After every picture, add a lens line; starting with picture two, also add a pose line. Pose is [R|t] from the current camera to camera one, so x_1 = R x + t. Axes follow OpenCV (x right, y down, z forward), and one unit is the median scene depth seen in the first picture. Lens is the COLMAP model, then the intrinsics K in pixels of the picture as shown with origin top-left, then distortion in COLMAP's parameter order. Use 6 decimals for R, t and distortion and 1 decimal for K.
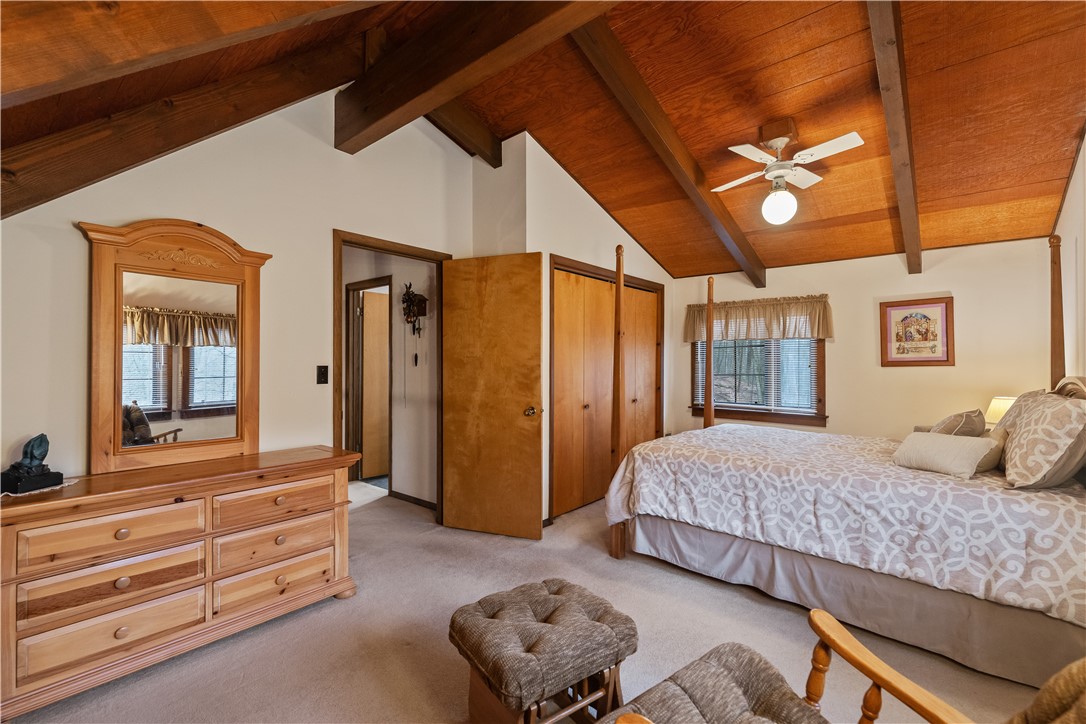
lens RADIAL K [[468.3, 0, 543.0], [0, 468.3, 362.0], [0, 0, 1]] dist [-0.001163, -0.000094]
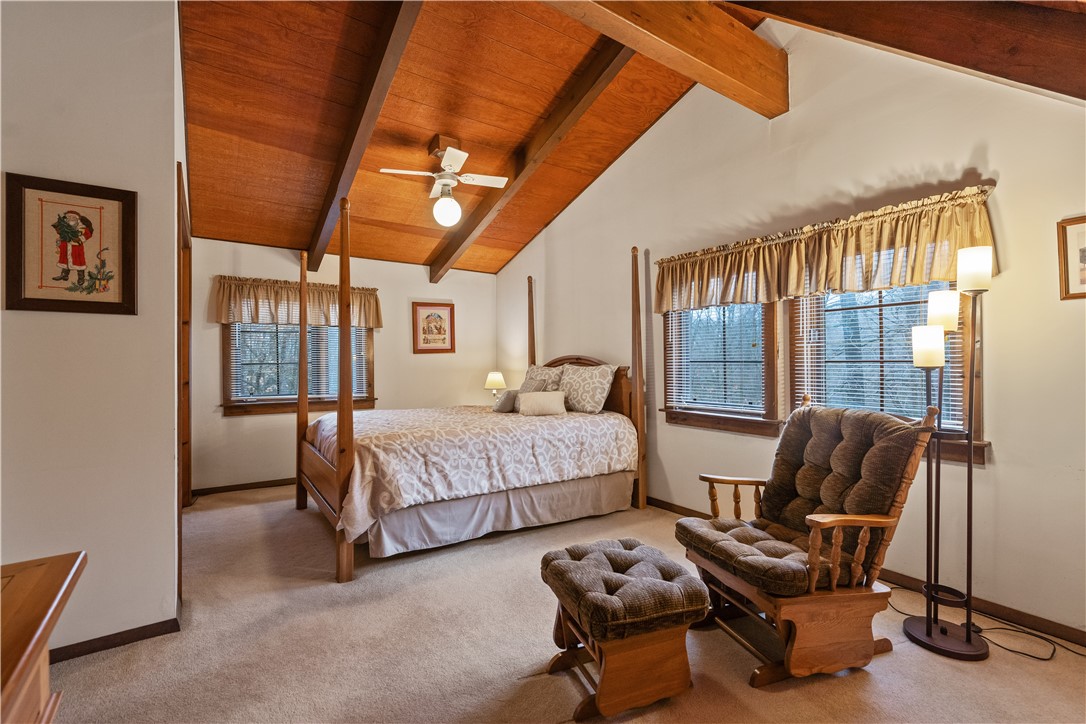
lens RADIAL K [[491.0, 0, 544.2], [0, 491.0, 357.8], [0, 0, 1]] dist [0.003665, -0.000017]
pose [[0.247632, 0.001414, 0.968853, -0.684282], [0.004822, 0.999985, -0.002692, 0.039405], [-0.968842, 0.005338, 0.247622, 0.528652]]
